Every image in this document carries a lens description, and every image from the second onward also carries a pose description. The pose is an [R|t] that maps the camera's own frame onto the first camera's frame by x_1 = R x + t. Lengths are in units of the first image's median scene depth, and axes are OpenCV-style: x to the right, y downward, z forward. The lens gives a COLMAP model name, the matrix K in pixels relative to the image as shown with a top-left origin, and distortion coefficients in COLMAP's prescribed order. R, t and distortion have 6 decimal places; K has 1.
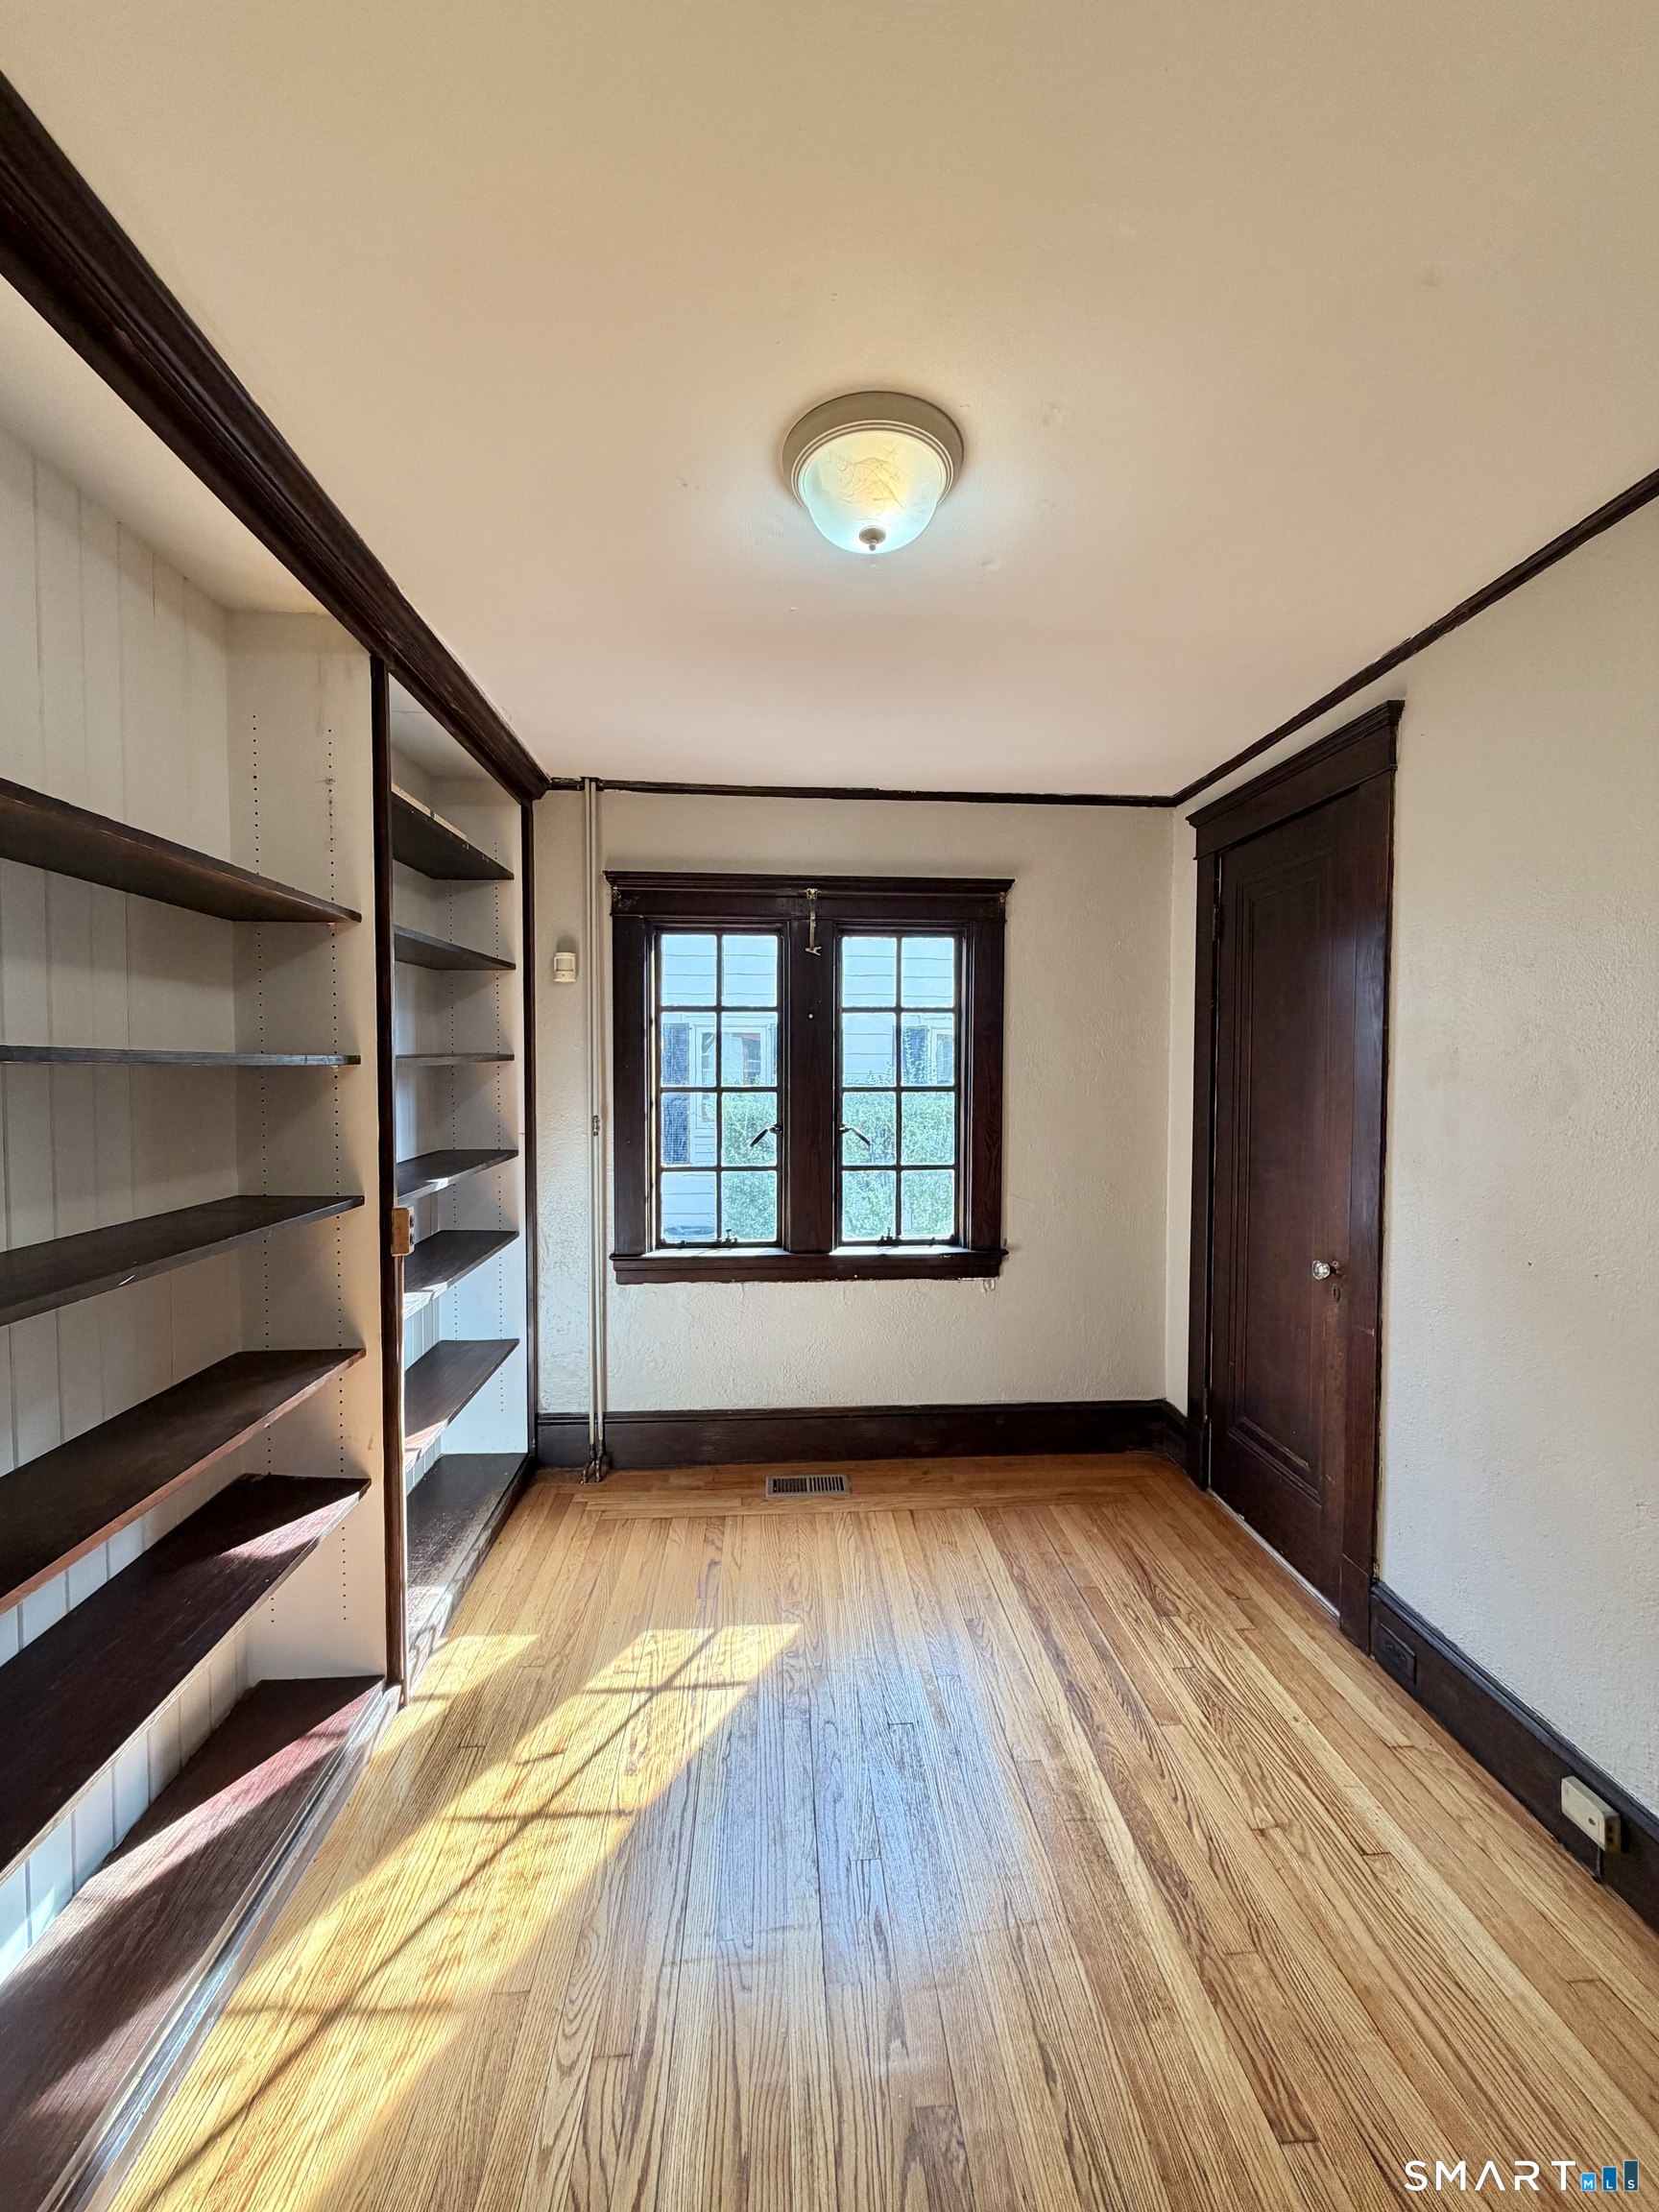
lens RADIAL K [[887.3, 0, 827.2], [0, 887.3, 1100.4], [0, 0, 1]] dist [-0.000665, 0.000334]
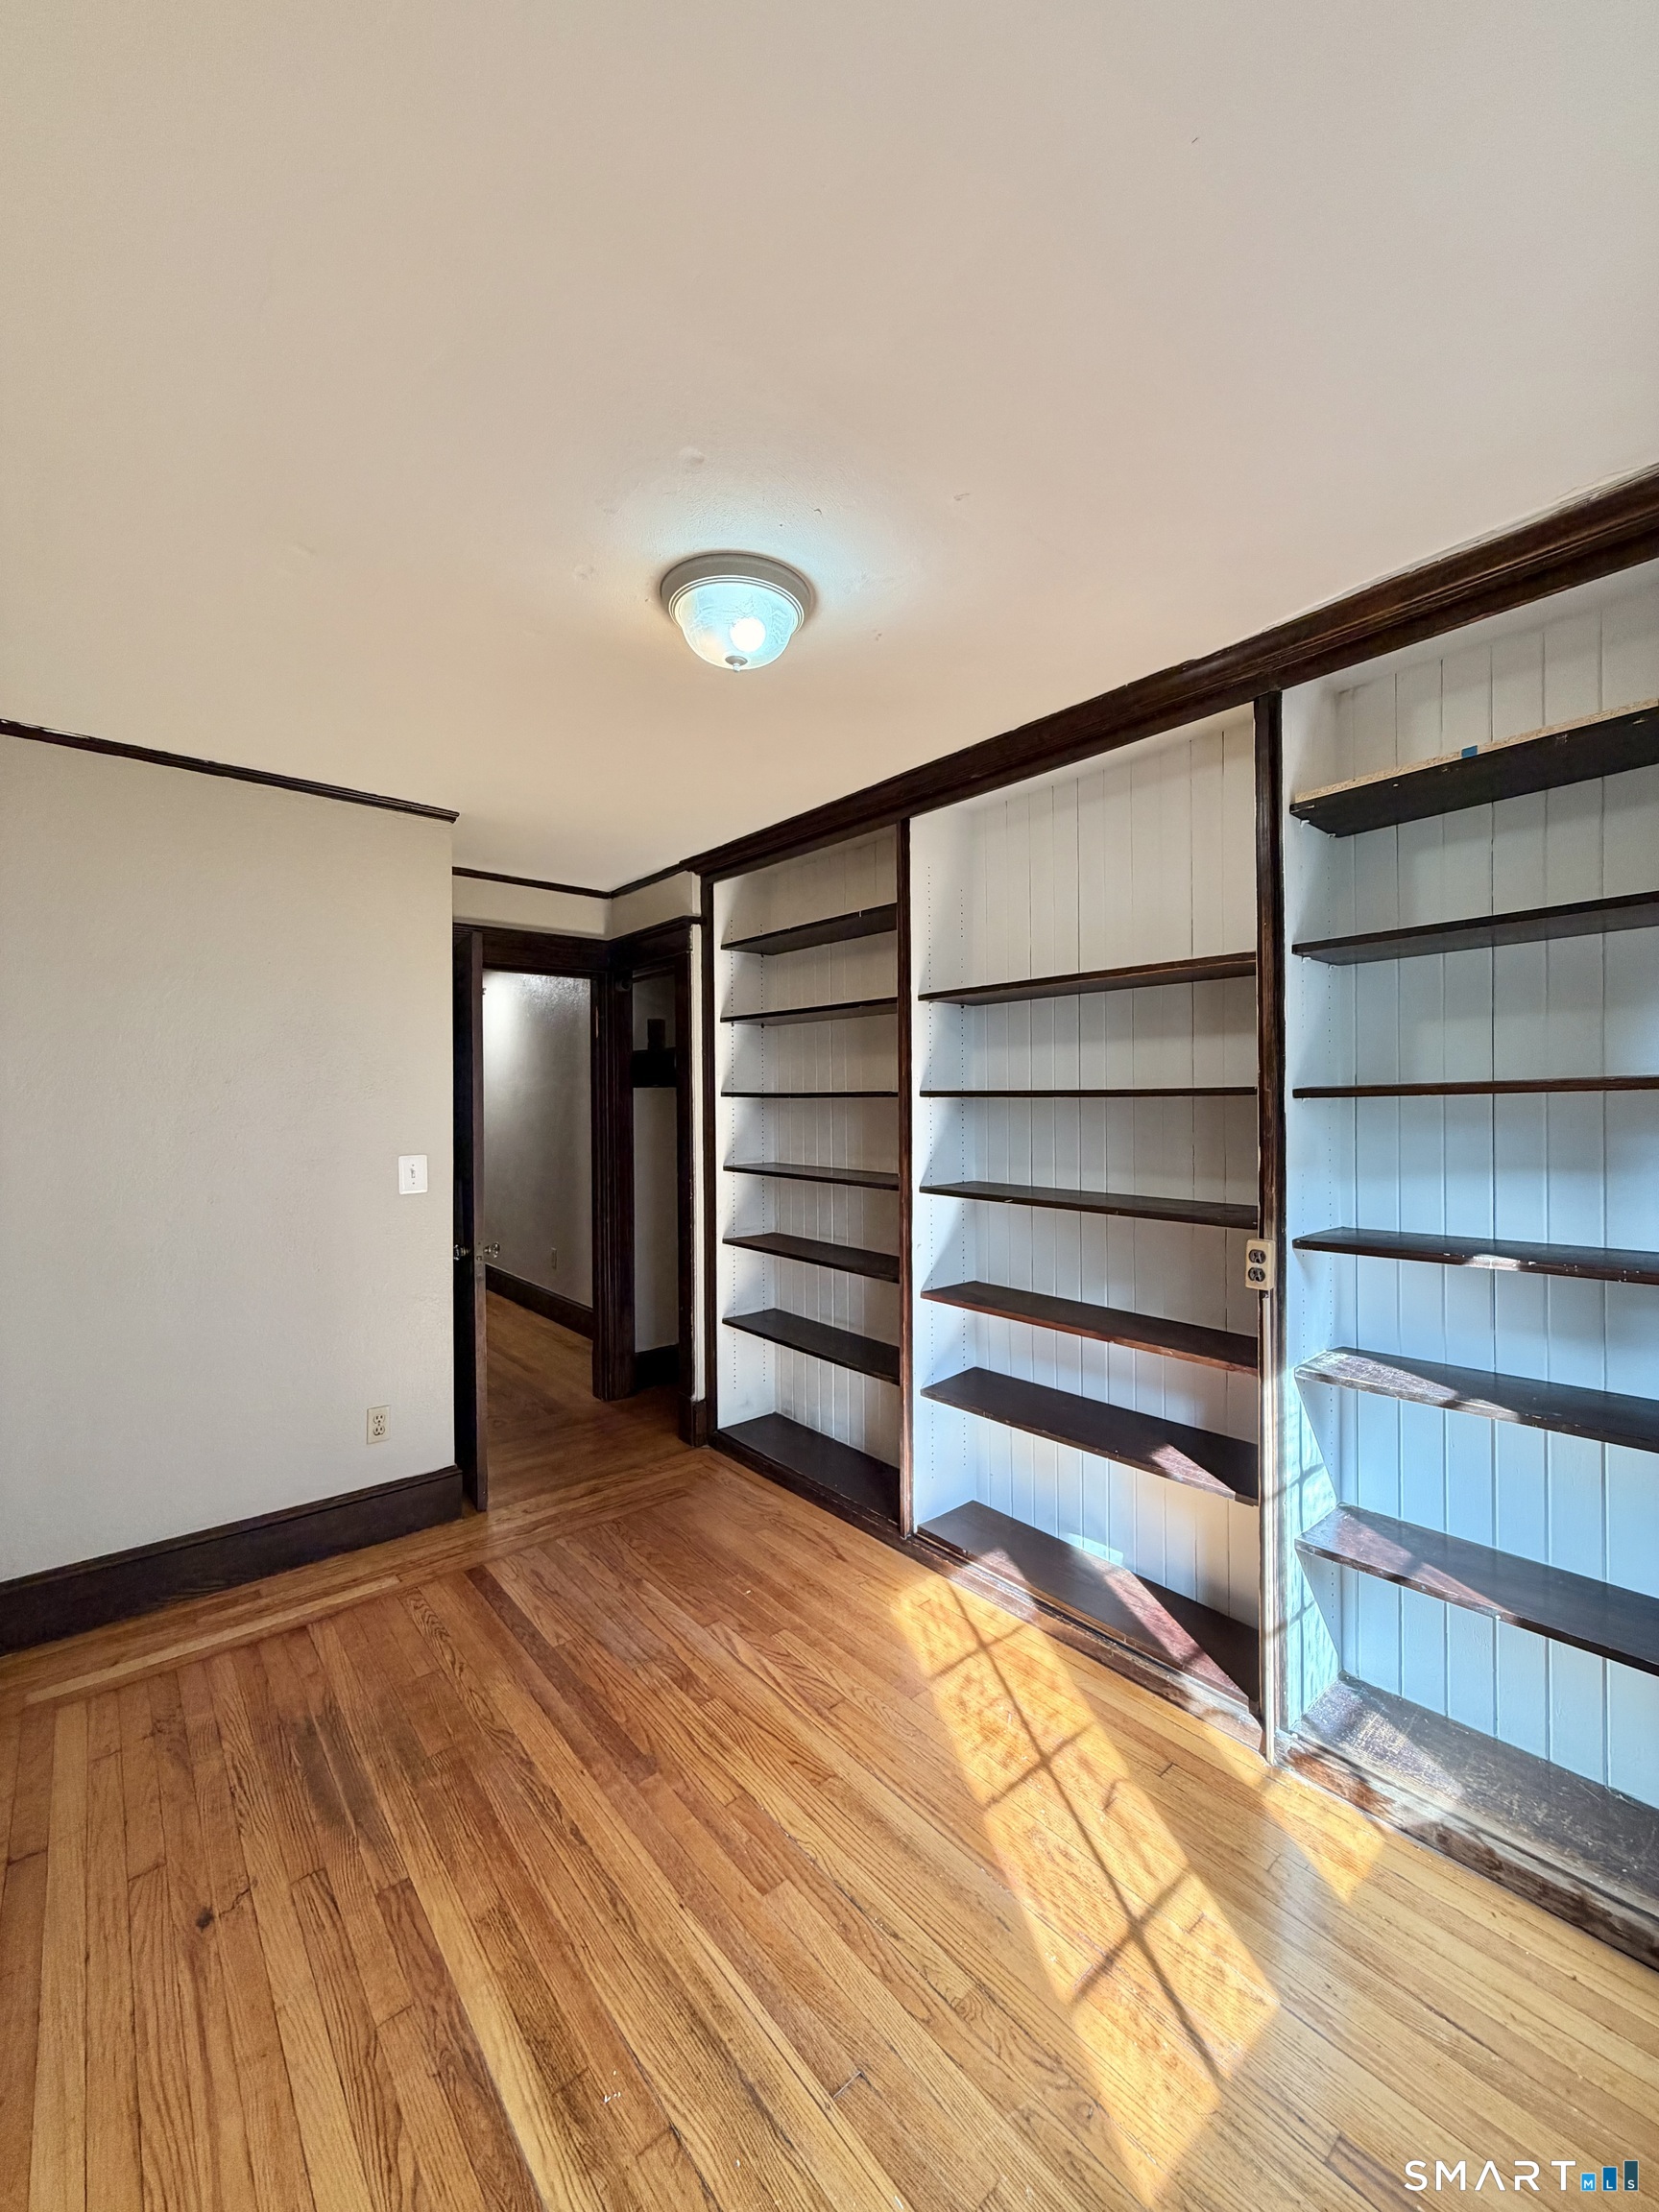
lens RADIAL K [[887.3, 0, 827.2], [0, 887.3, 1100.4], [0, 0, 1]] dist [-0.000665, 0.000334]
pose [[-0.809736, 0.003934, -0.586781, 0.573512], [-0.017737, 0.999356, 0.031177, -0.064543], [0.586526, 0.035653, -0.809145, 1.791346]]
